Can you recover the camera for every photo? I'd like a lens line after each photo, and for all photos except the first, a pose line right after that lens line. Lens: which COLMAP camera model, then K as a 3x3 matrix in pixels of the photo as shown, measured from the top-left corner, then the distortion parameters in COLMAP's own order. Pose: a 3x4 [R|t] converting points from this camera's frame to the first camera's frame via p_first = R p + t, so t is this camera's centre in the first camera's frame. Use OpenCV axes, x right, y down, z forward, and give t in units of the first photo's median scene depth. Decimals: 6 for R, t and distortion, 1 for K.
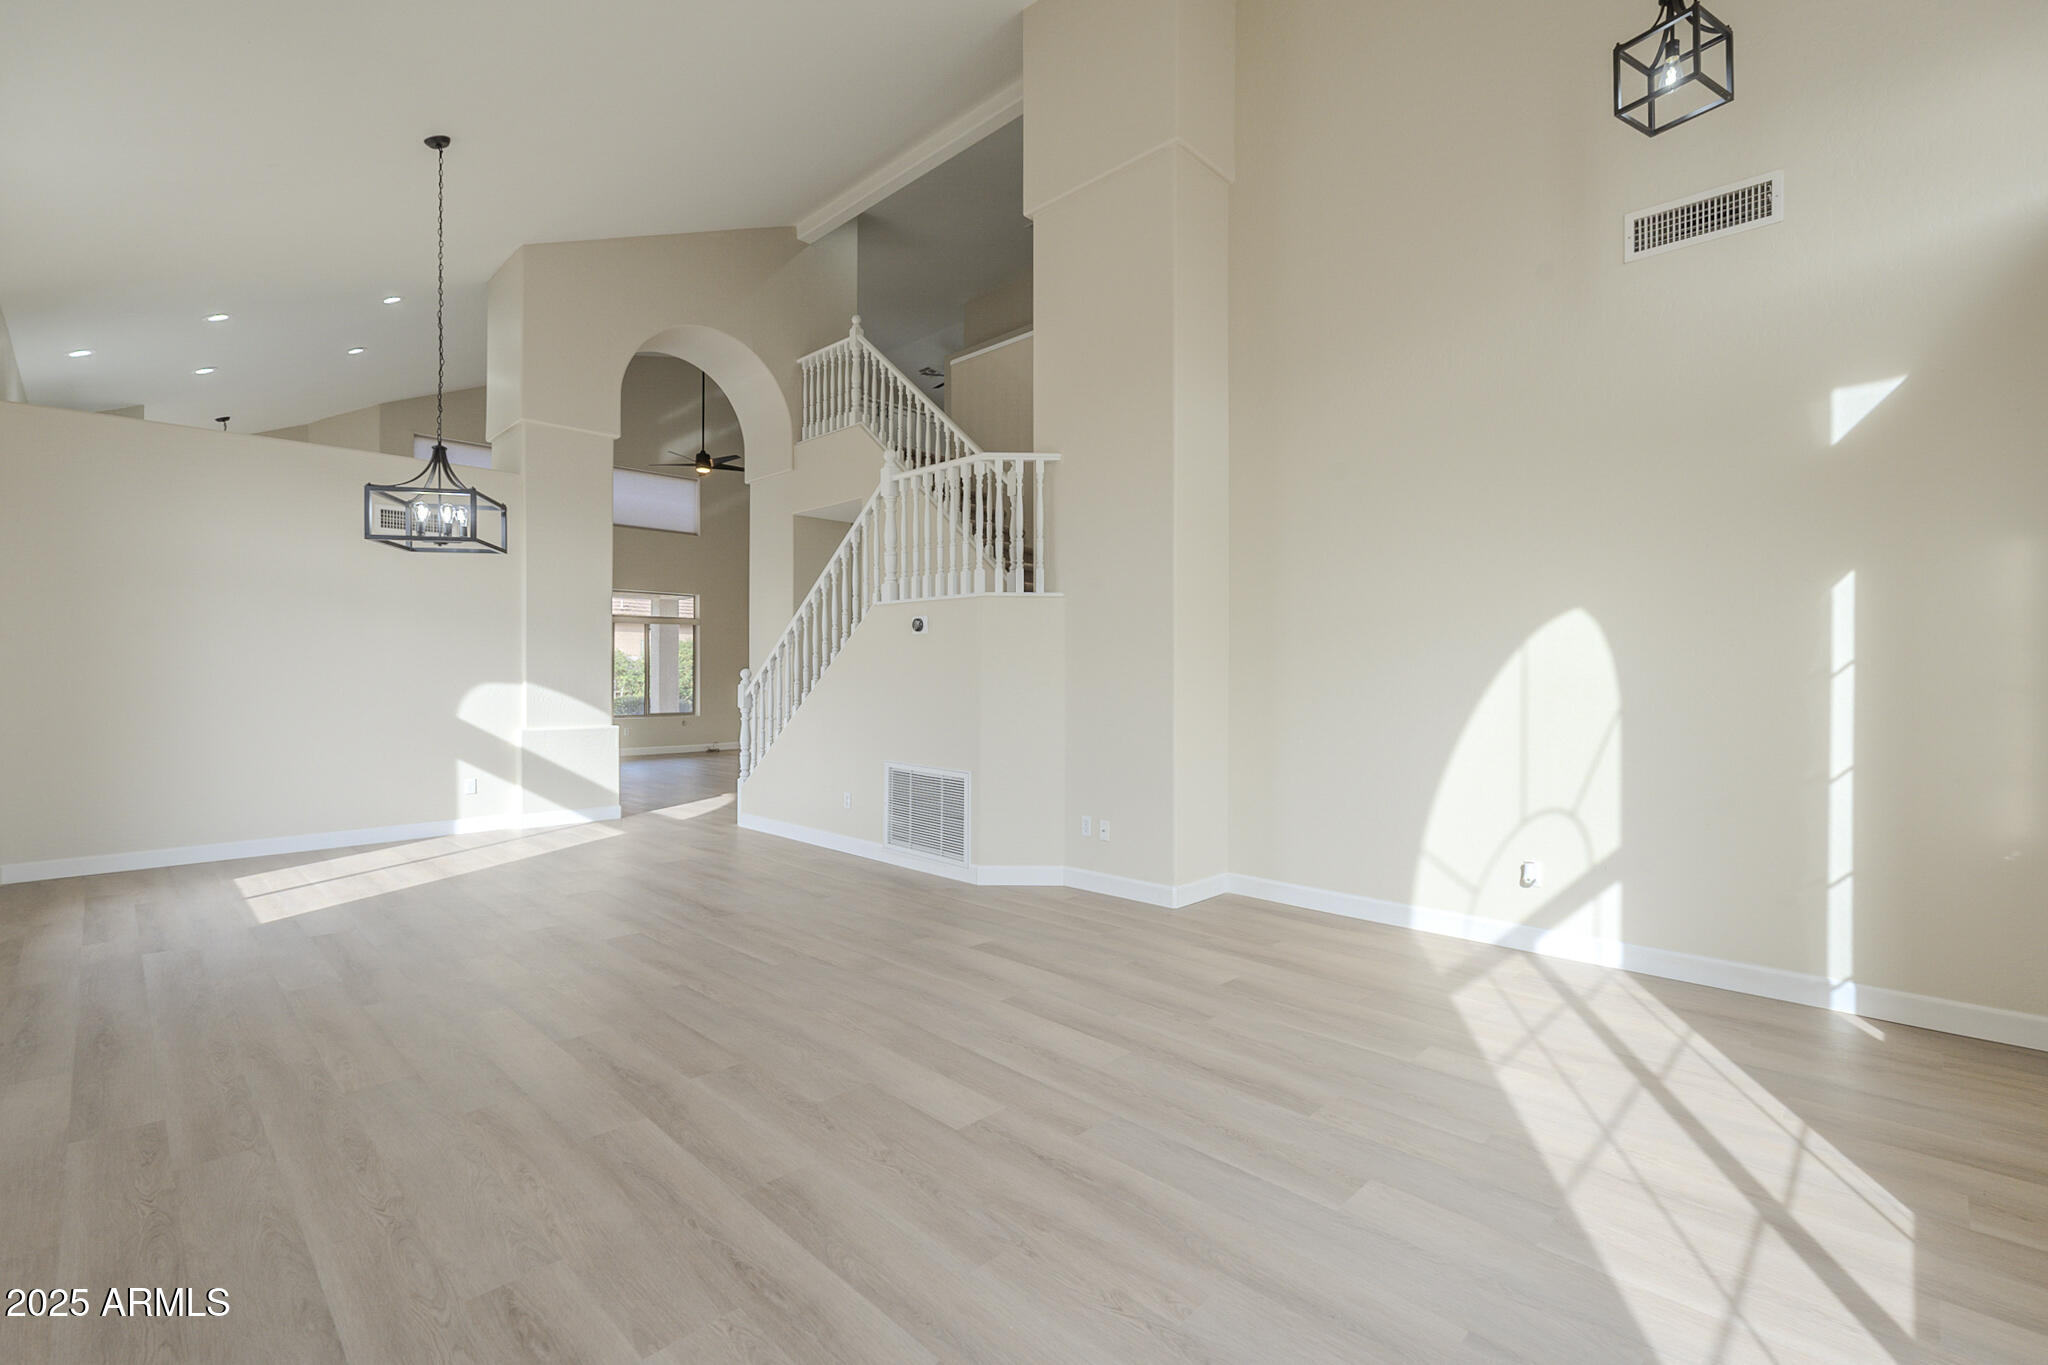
lens RADIAL K [[901.6, 0, 1027.5], [0, 901.6, 689.7], [0, 0, 1]] dist [0.001922, -0.000121]
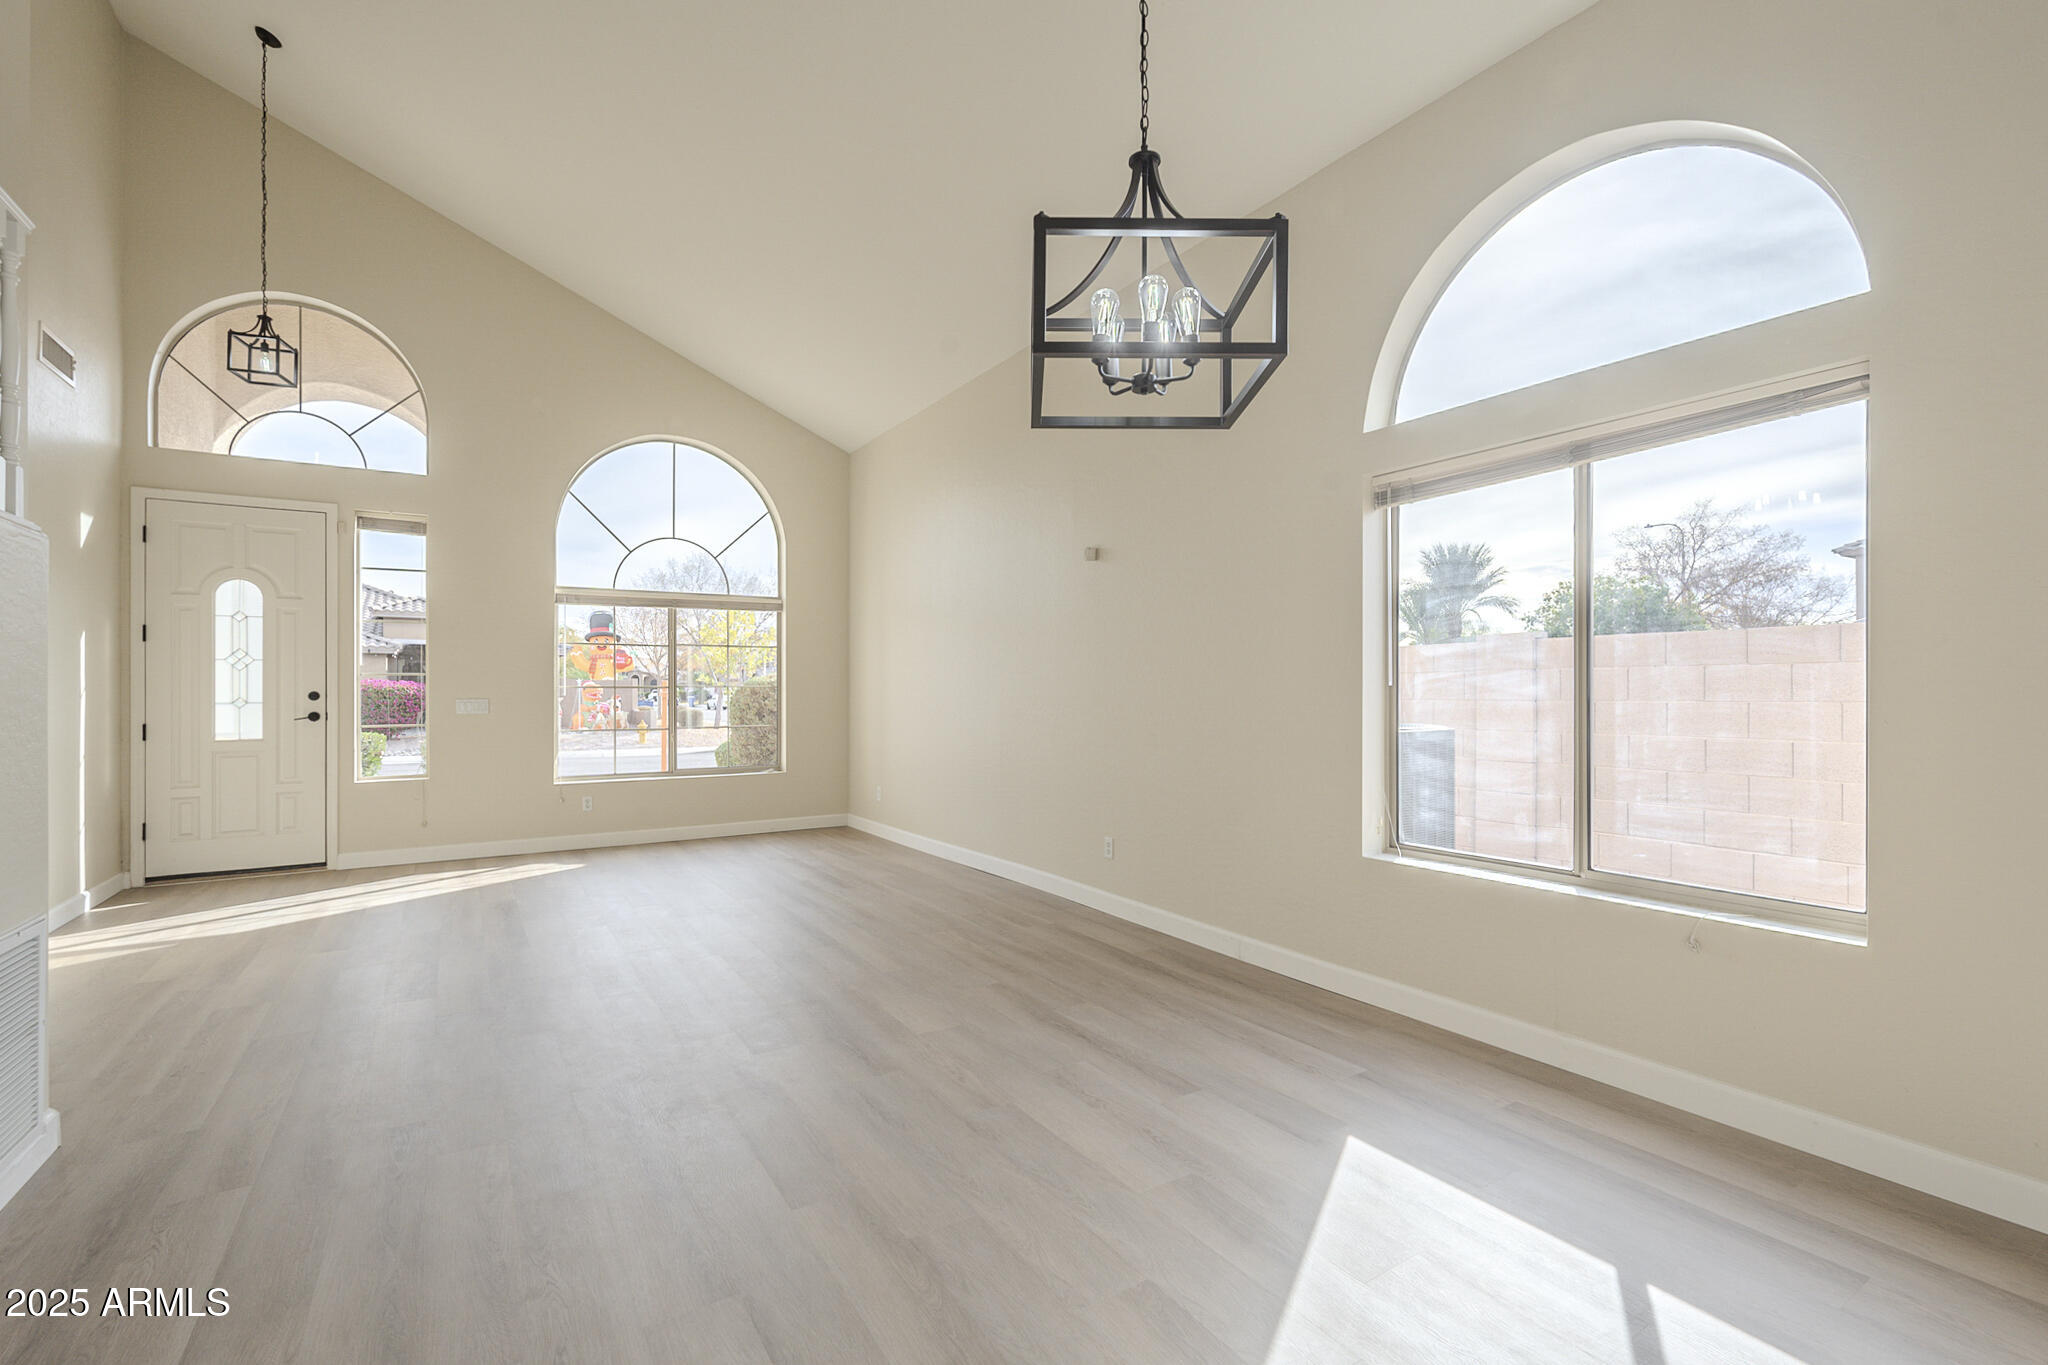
lens RADIAL K [[901.6, 0, 1027.5], [0, 901.6, 689.7], [0, 0, 1]] dist [0.001922, -0.000121]
pose [[-0.971682, 0.004004, 0.236258, -1.044075], [0.006040, 0.999951, 0.007895, -0.032042], [-0.236215, 0.009098, -0.971658, 2.108110]]
